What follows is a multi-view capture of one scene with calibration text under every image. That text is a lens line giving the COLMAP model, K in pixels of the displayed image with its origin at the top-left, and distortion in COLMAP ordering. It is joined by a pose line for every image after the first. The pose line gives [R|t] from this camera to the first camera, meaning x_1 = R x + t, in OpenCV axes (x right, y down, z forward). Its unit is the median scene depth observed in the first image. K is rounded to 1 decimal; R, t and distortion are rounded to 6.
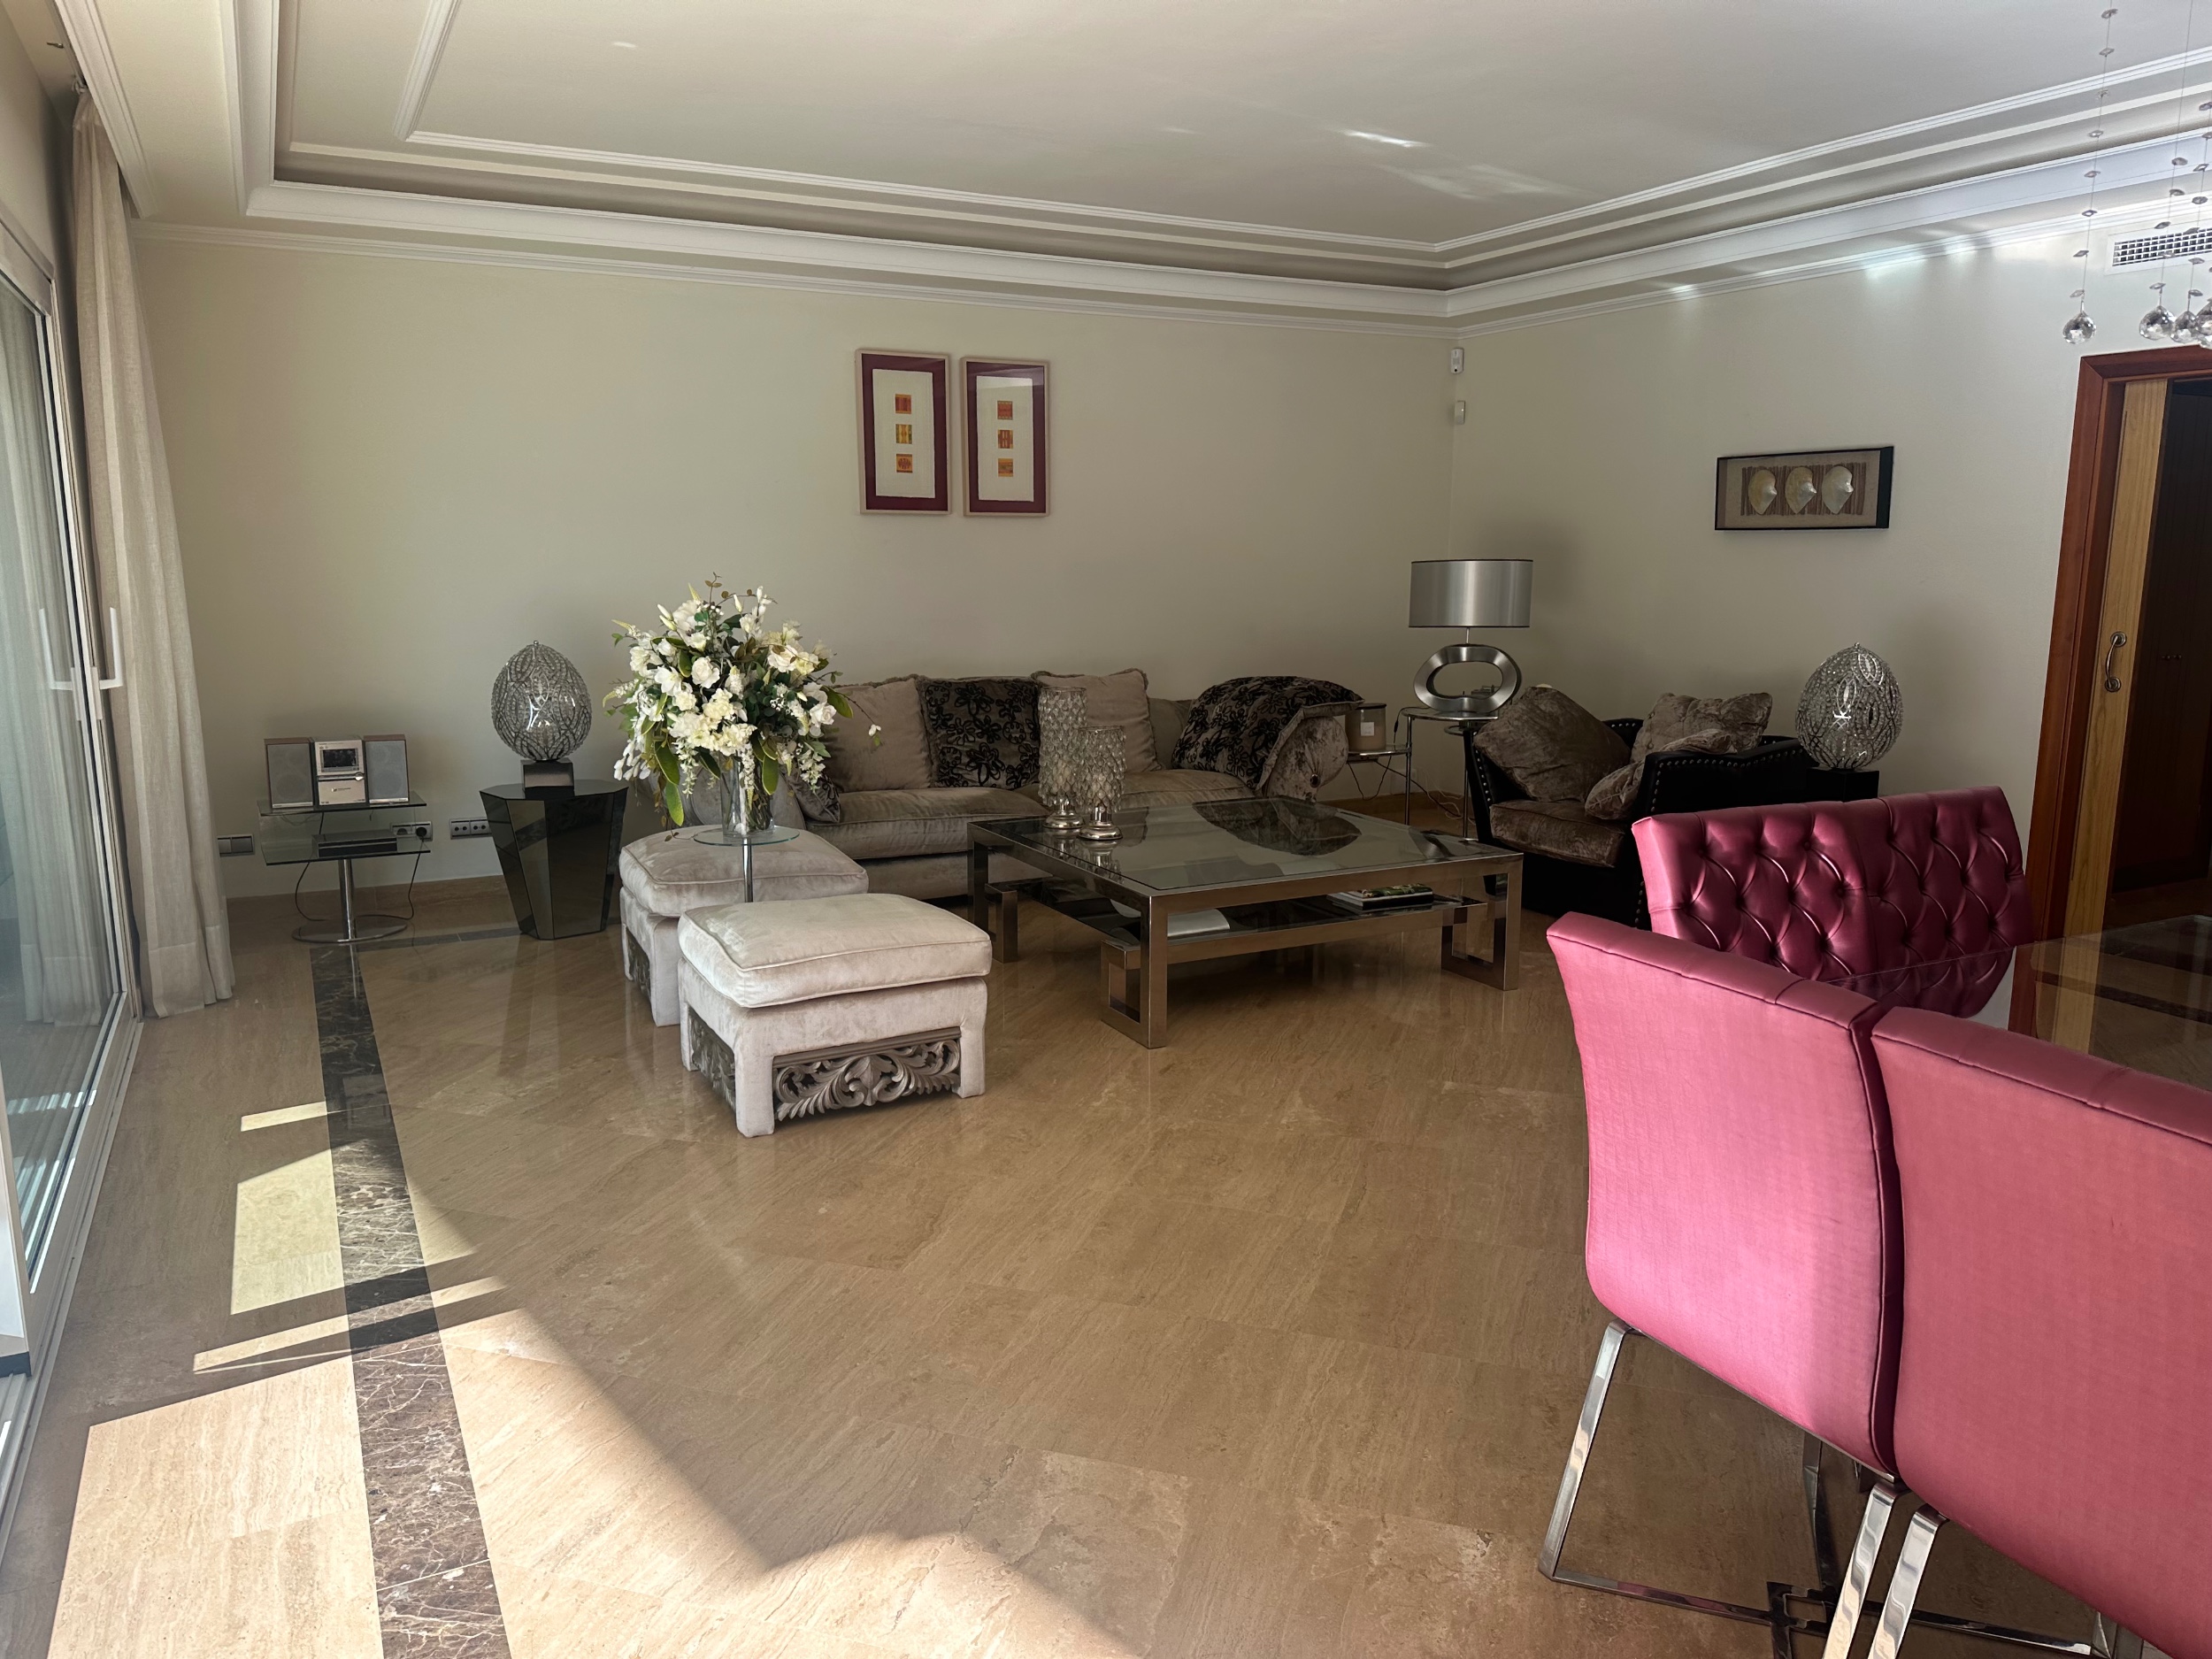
lens RADIAL K [[1571.9, 0, 1047.8], [0, 1571.9, 809.0], [0, 0, 1]] dist [0.036335, -0.047690]
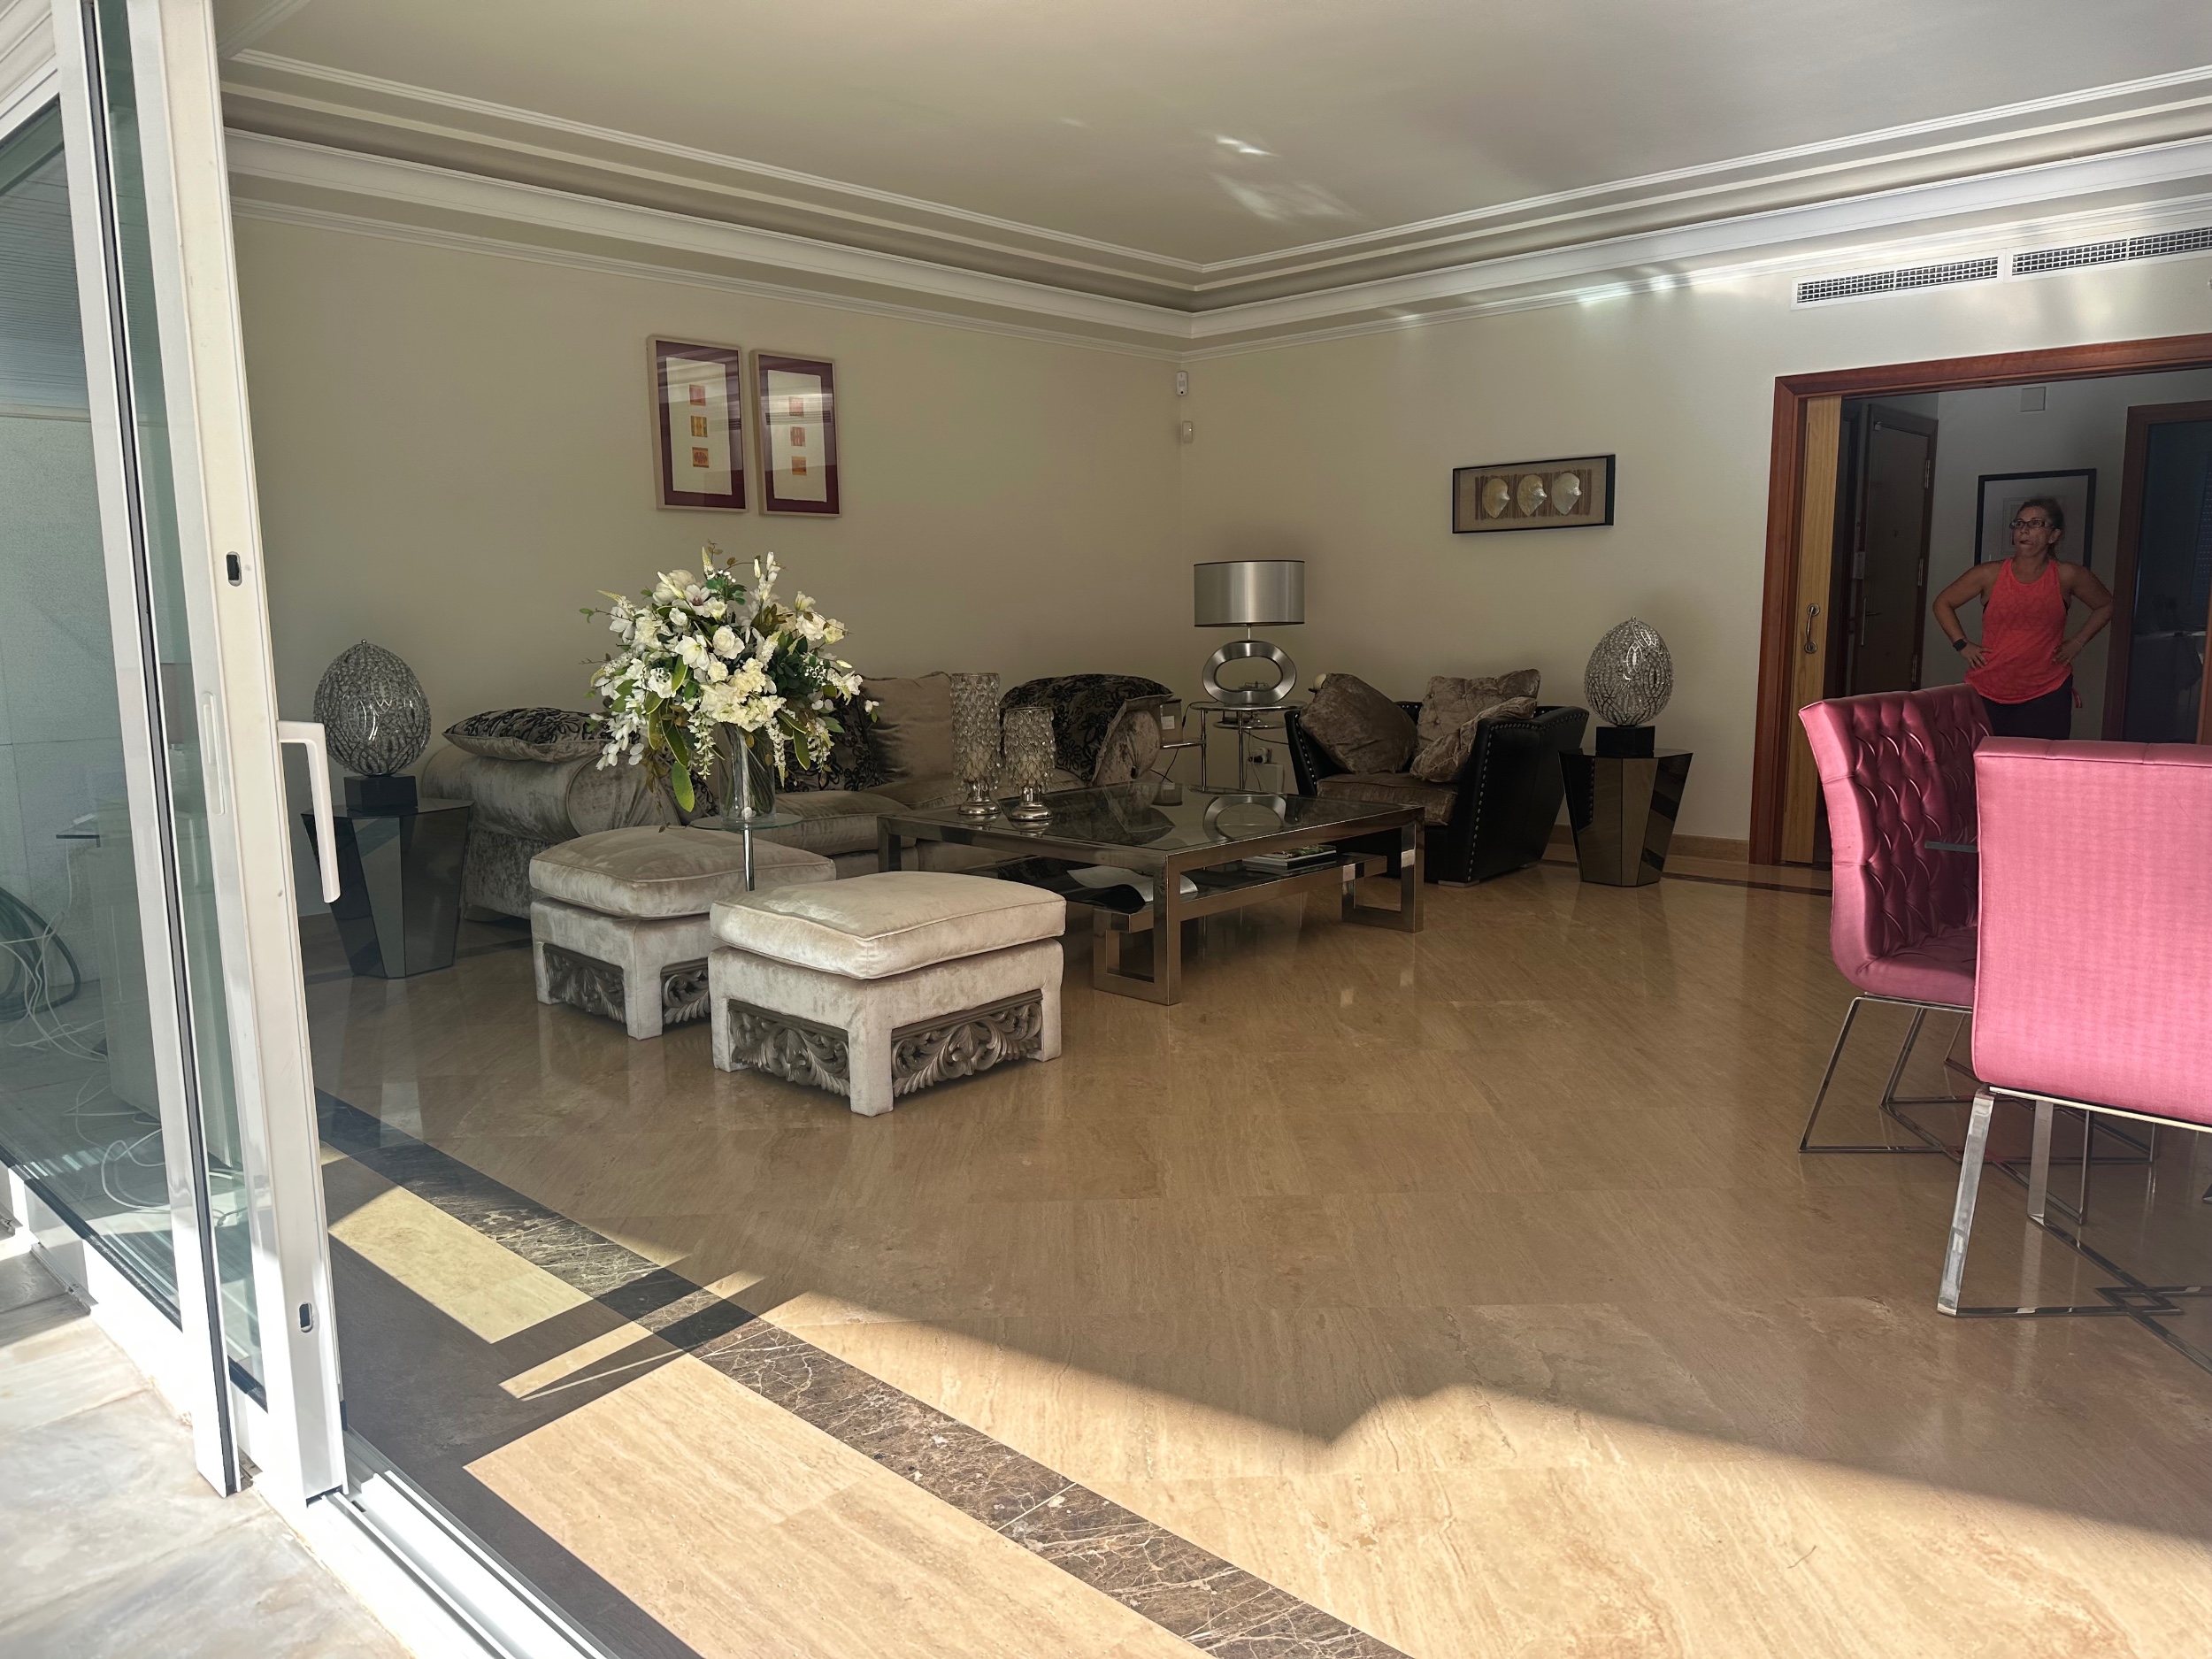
lens RADIAL K [[1571.9, 0, 1107.7], [0, 1571.9, 845.9], [0, 0, 1]] dist [0.036335, -0.047690]
pose [[0.940237, -0.062116, 0.334807, -0.291211], [0.066010, 0.997819, -0.000253, 0.043981], [-0.334061, 0.022339, 0.942287, 0.043226]]
